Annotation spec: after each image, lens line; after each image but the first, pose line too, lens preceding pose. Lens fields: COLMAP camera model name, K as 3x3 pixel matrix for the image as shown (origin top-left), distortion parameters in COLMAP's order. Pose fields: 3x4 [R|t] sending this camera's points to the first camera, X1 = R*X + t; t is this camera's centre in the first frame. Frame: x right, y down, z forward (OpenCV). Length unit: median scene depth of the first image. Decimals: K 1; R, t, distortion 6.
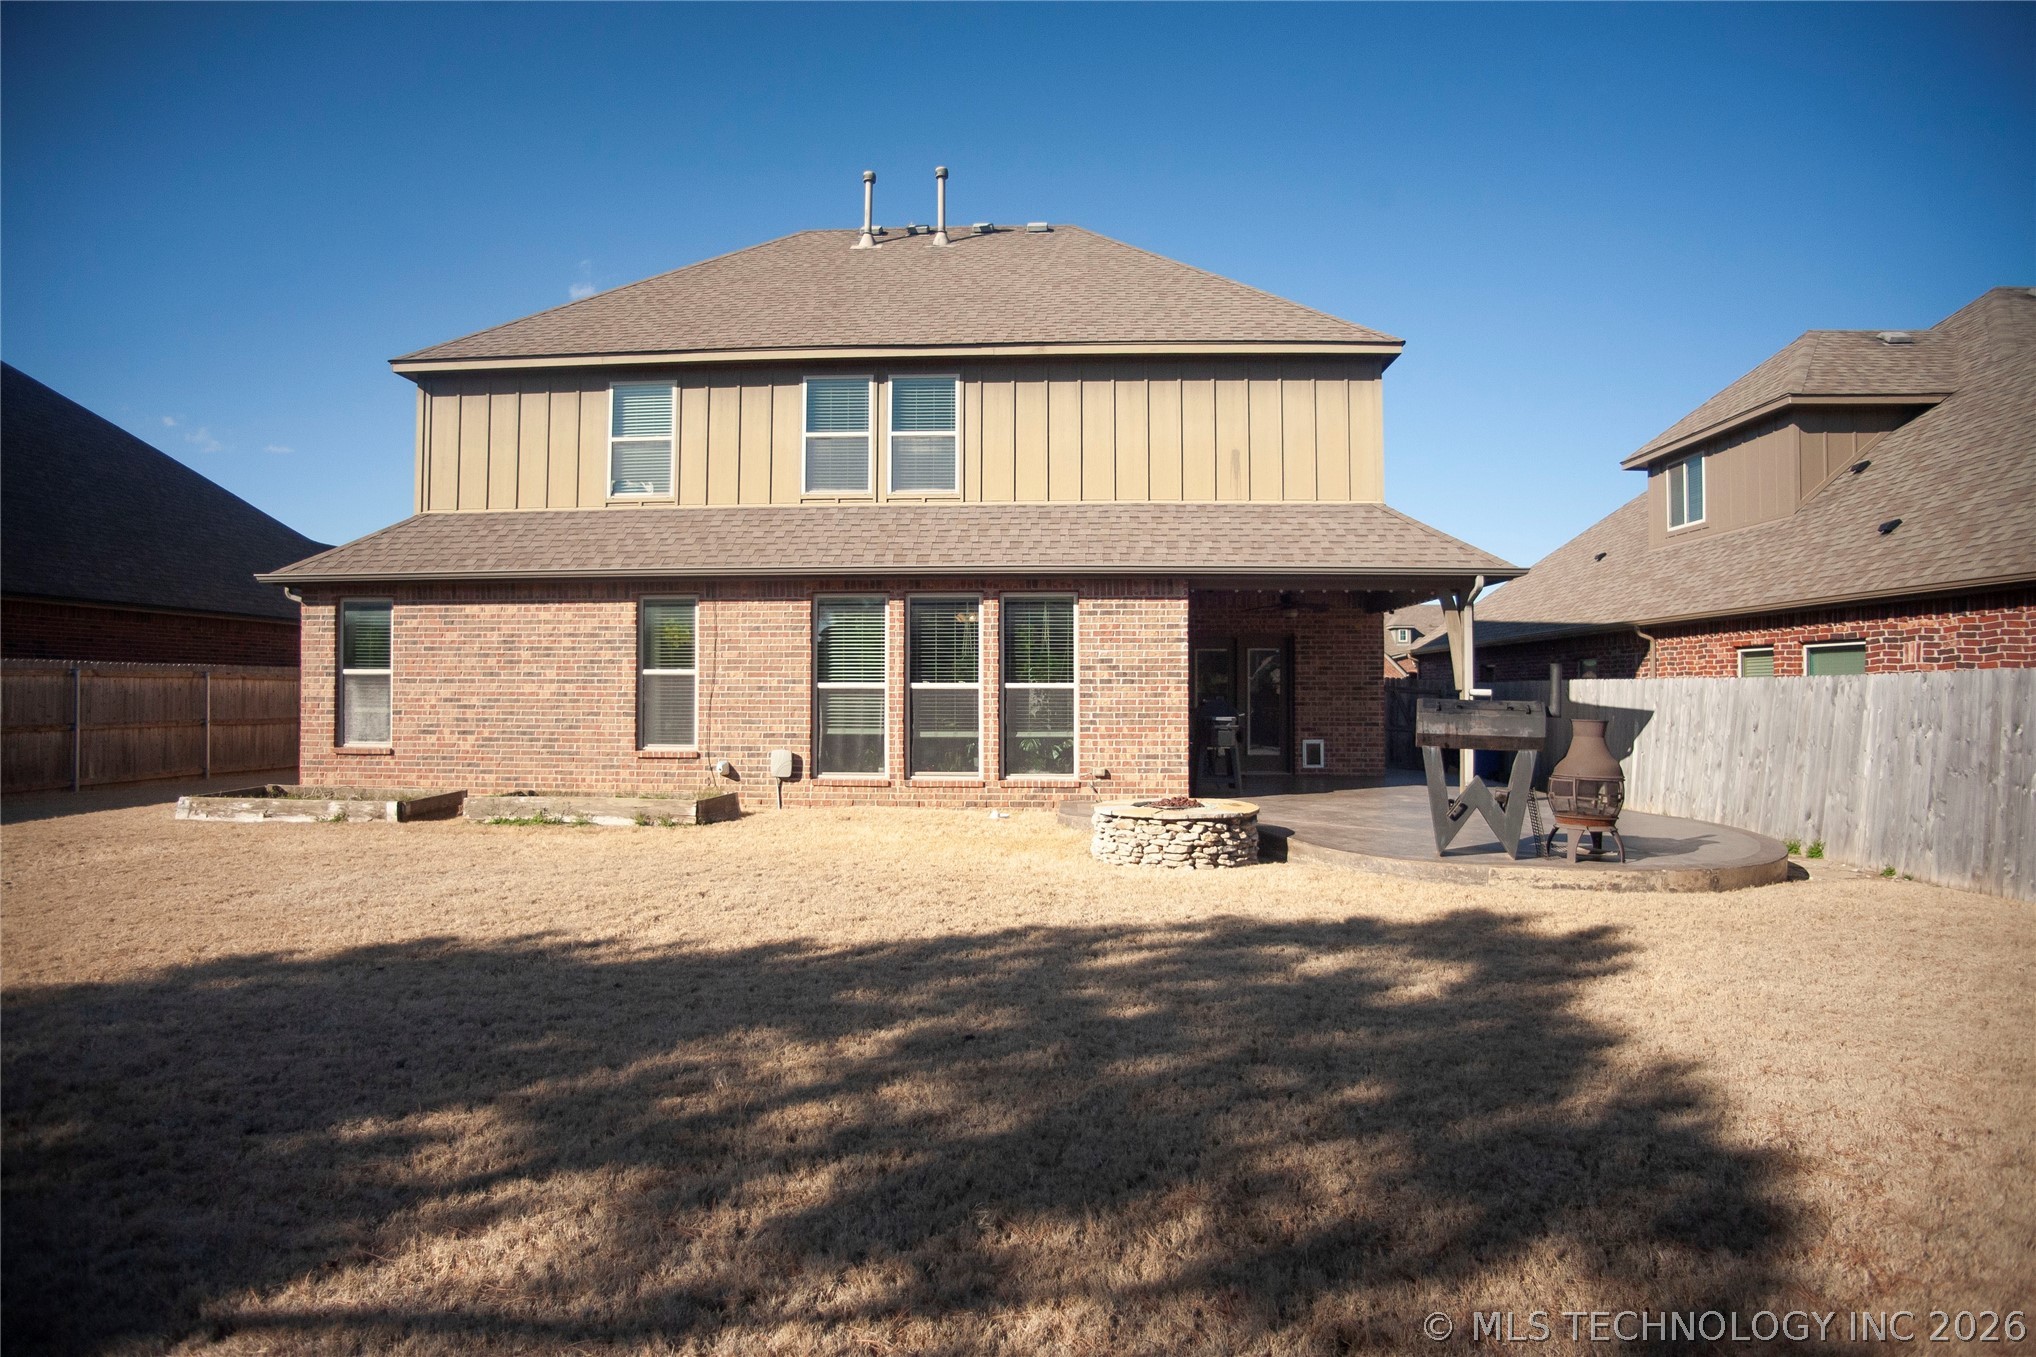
lens RADIAL K [[1128.0, 0, 1018.0], [0, 1128.0, 678.5], [0, 0, 1]] dist [-0.091932, 0.001429]
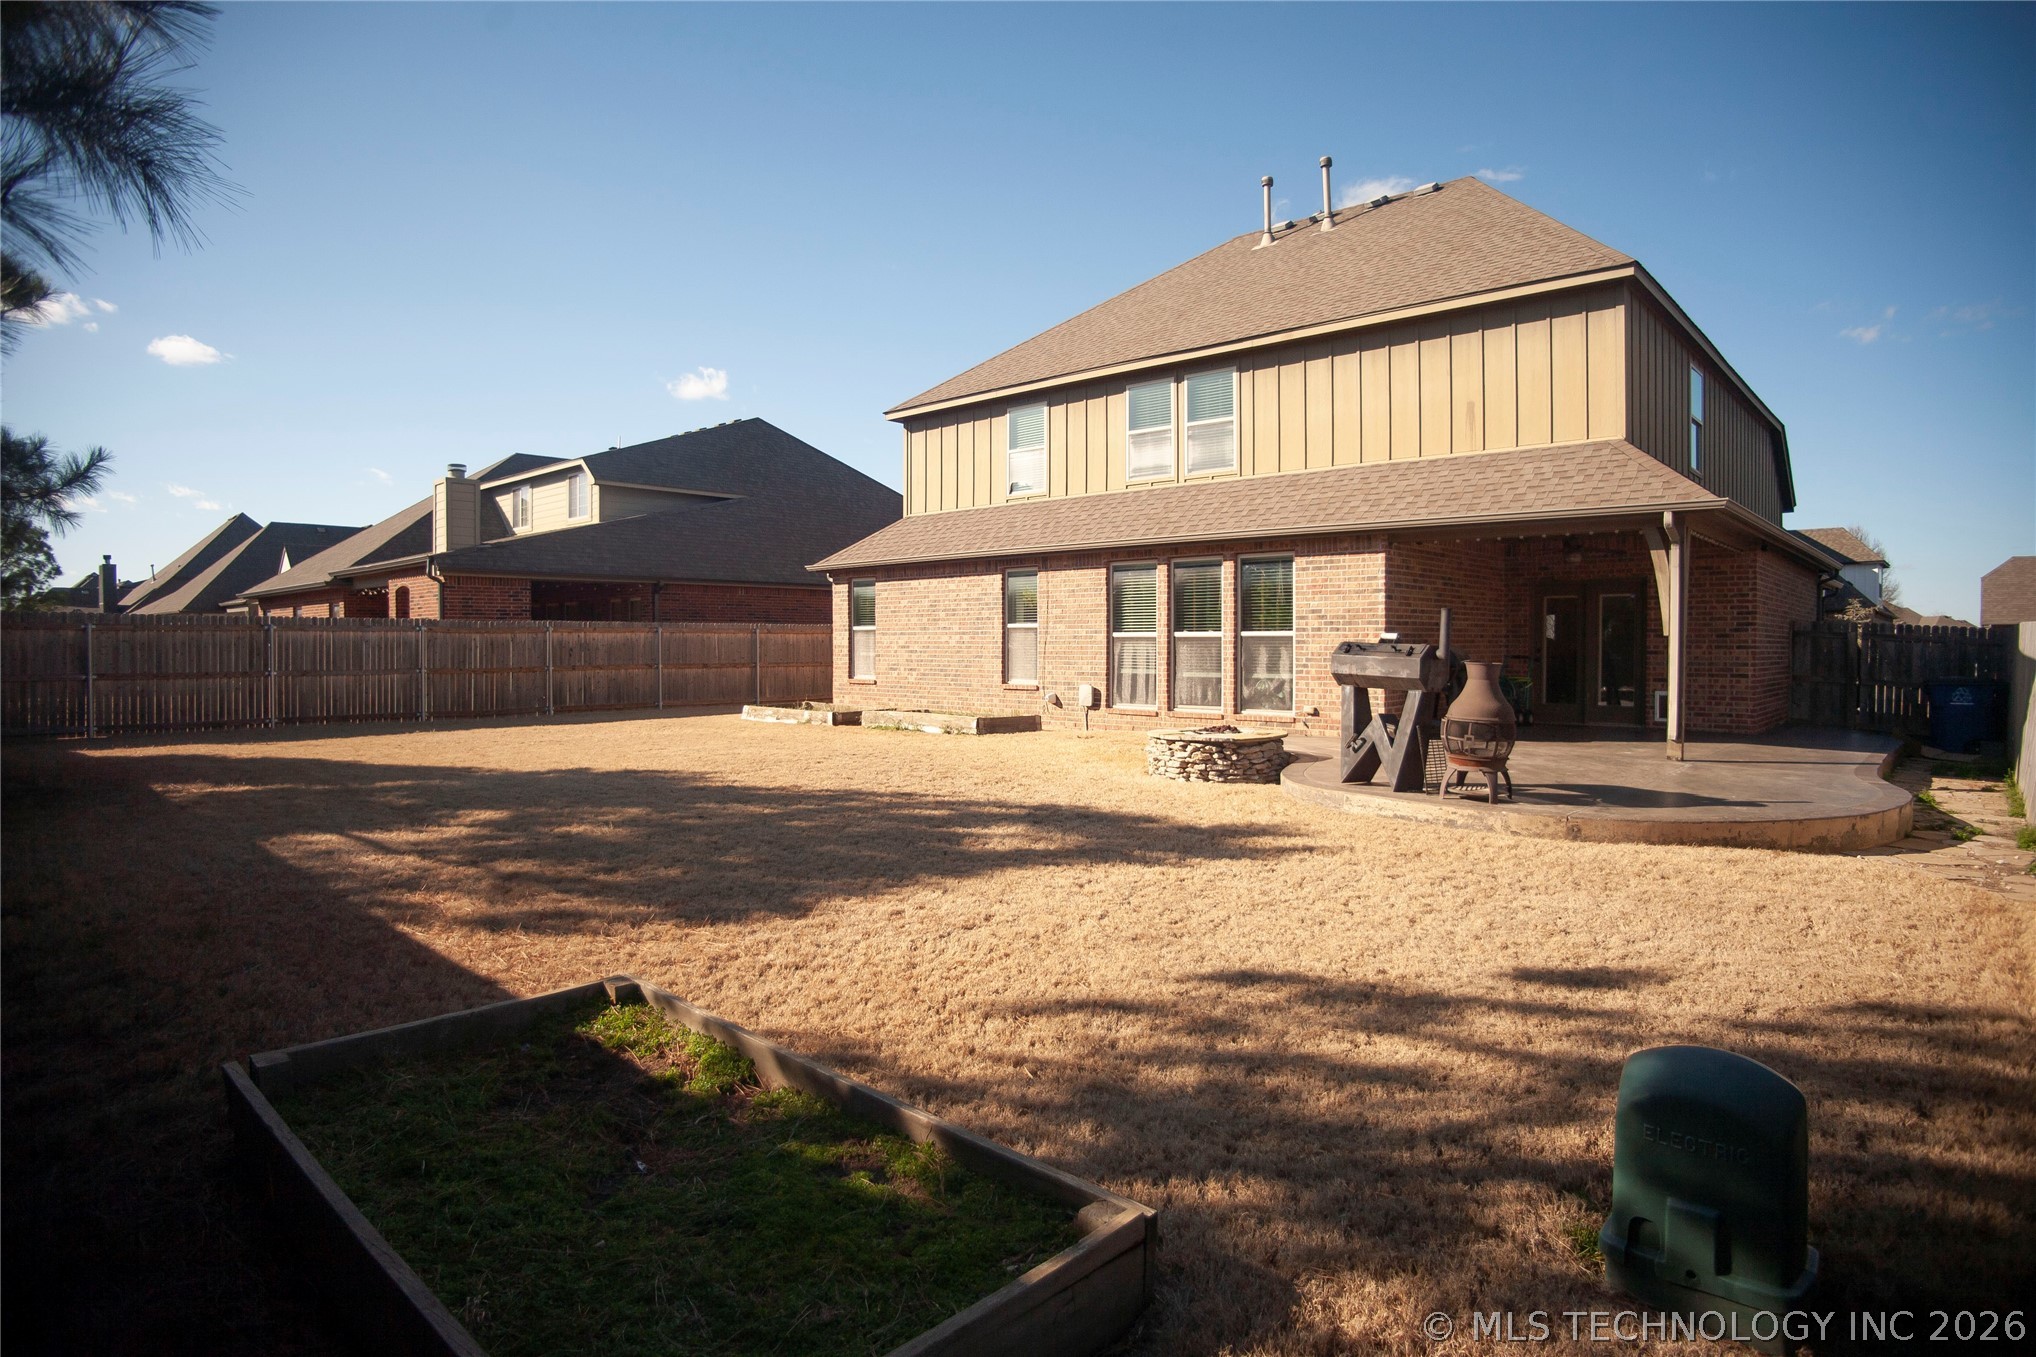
lens RADIAL K [[1111.8, 0, 1018.0], [0, 1111.8, 678.5], [0, 0, 1]] dist [-0.109504, 0.057923]
pose [[0.776164, 0.017137, -0.630298, 0.531318], [0.010400, 0.999147, 0.039973, 0.004339], [0.630446, -0.037581, 0.775323, -0.039434]]
